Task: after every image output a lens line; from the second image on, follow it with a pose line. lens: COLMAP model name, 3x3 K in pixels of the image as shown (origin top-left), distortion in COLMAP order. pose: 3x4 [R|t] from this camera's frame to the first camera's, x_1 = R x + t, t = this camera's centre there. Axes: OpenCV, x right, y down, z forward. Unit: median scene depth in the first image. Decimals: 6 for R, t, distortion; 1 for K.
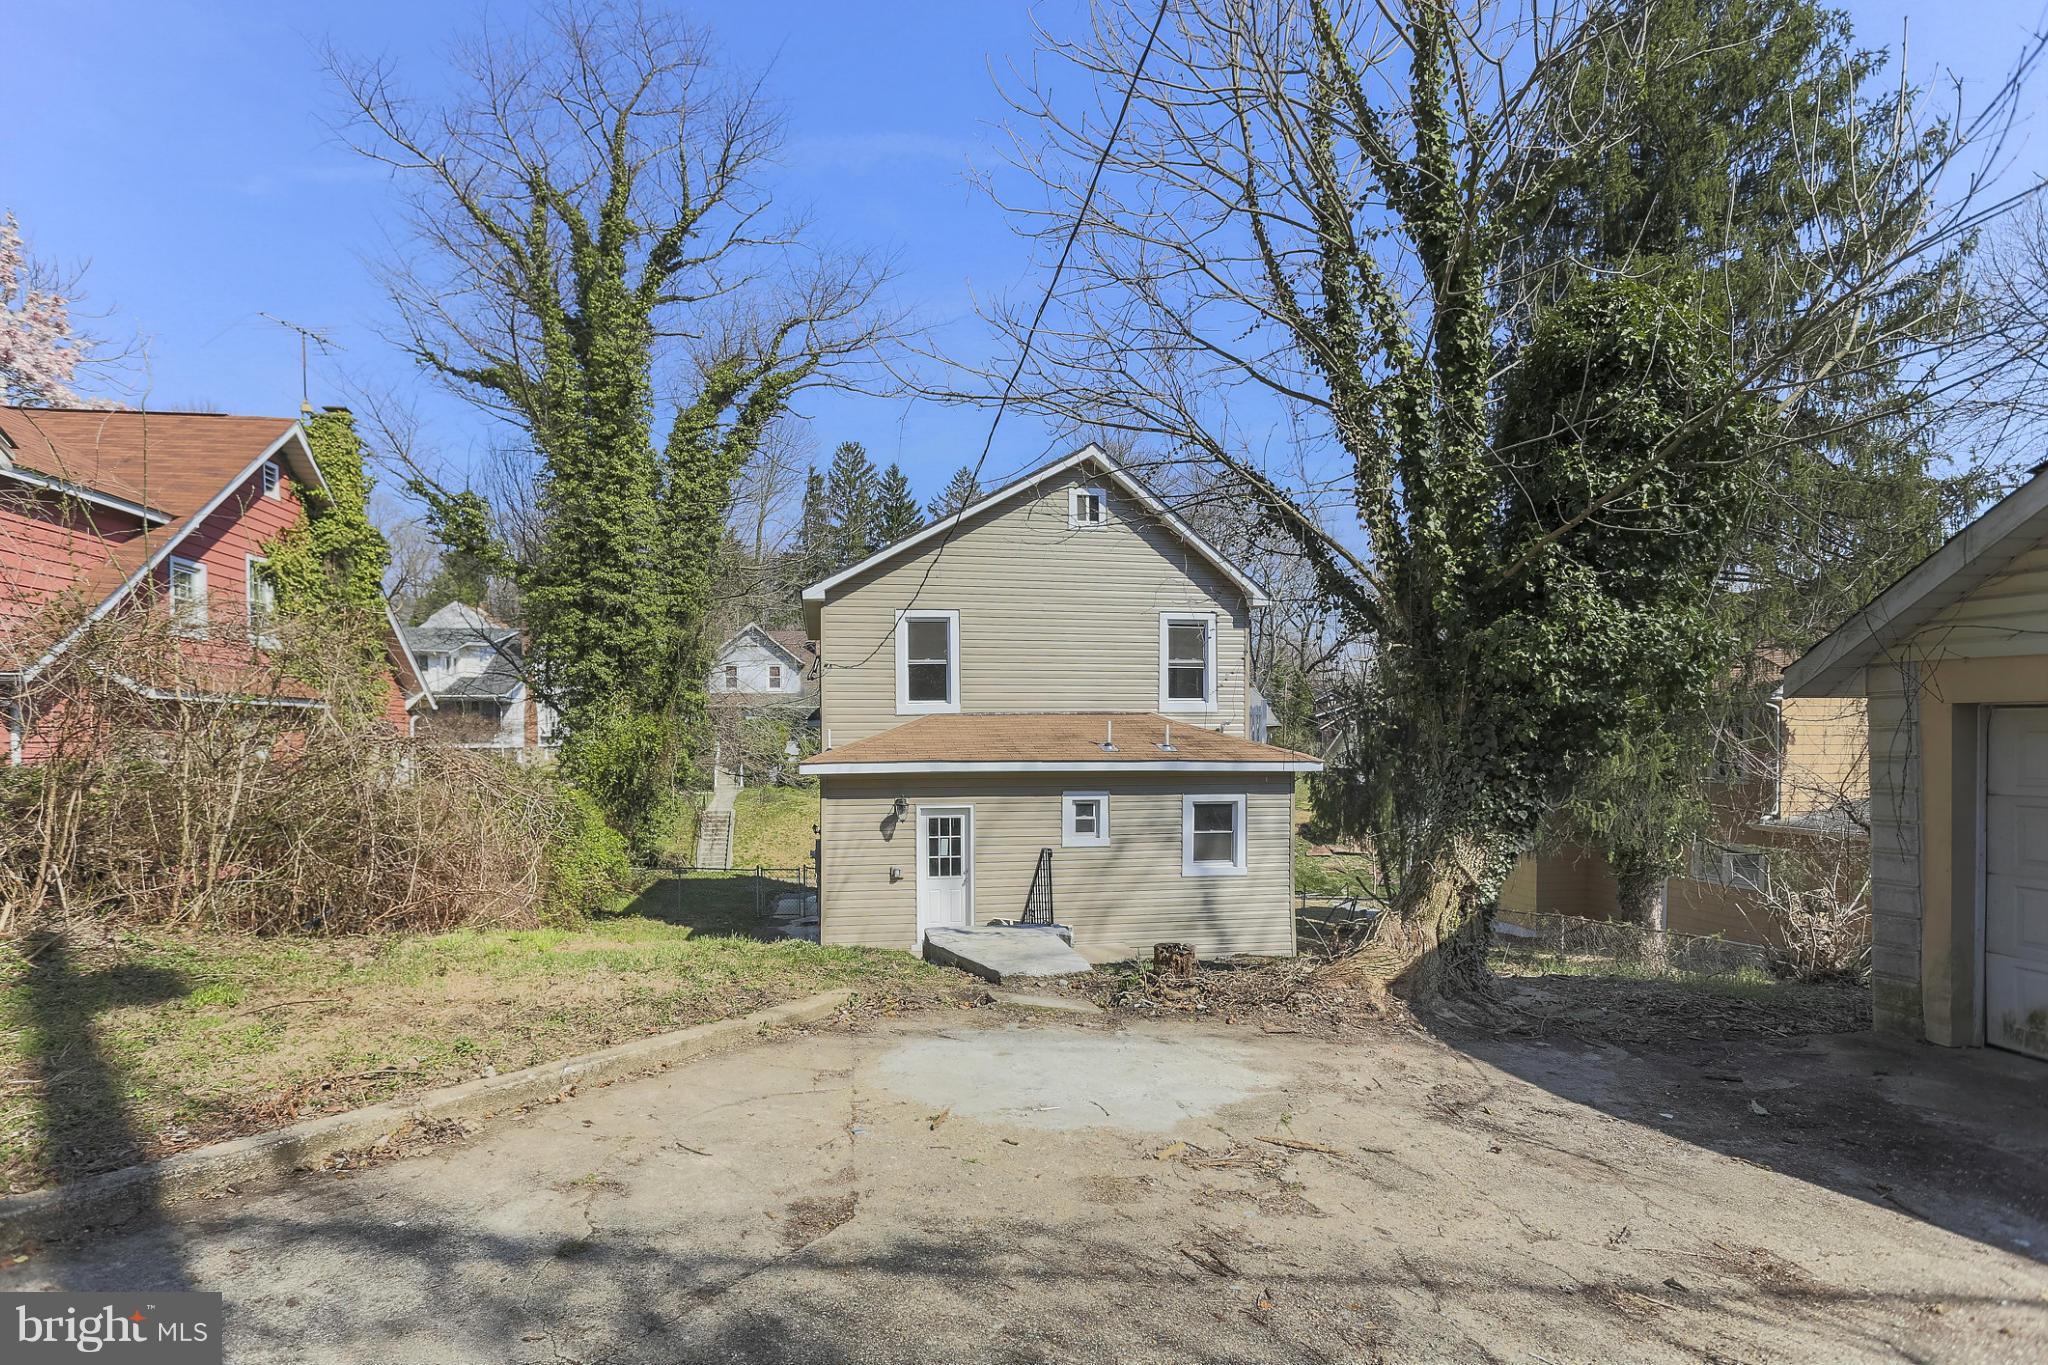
lens RADIAL K [[1011.3, 0, 1020.9], [0, 1011.3, 747.7], [0, 0, 1]] dist [-0.046421, 0.035063]
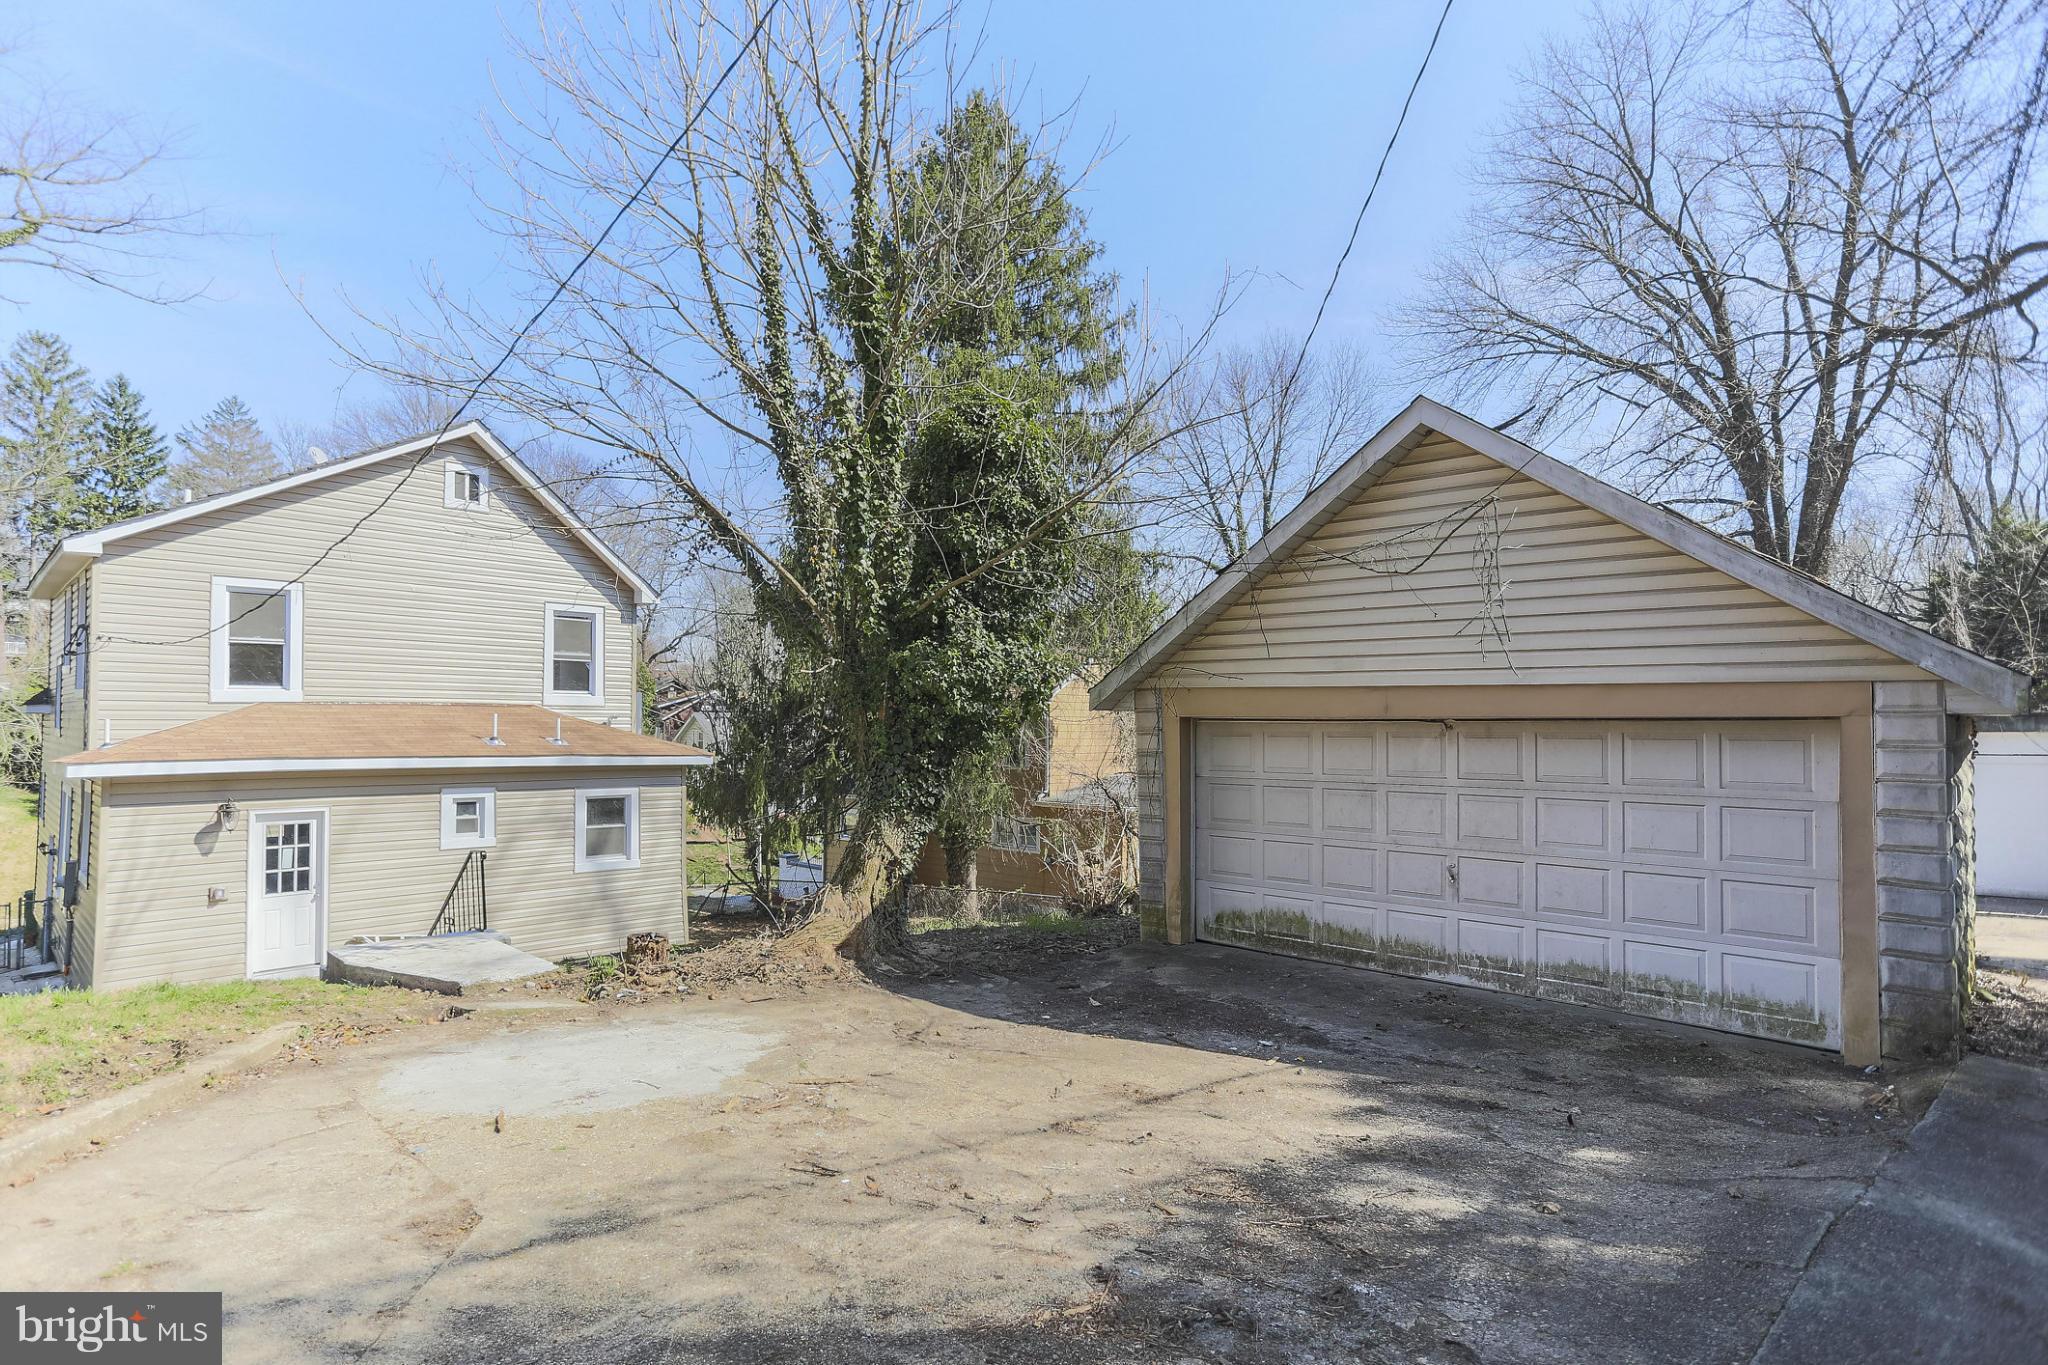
lens RADIAL K [[987.6, 0, 1001.1], [0, 987.6, 686.7], [0, 0, 1]] dist [-0.050518, 0.031147]
pose [[0.816701, 0.030495, 0.576254, -0.143078], [-0.000302, 0.998625, -0.052418, -0.010635], [-0.577060, 0.042635, 0.815588, -0.064275]]
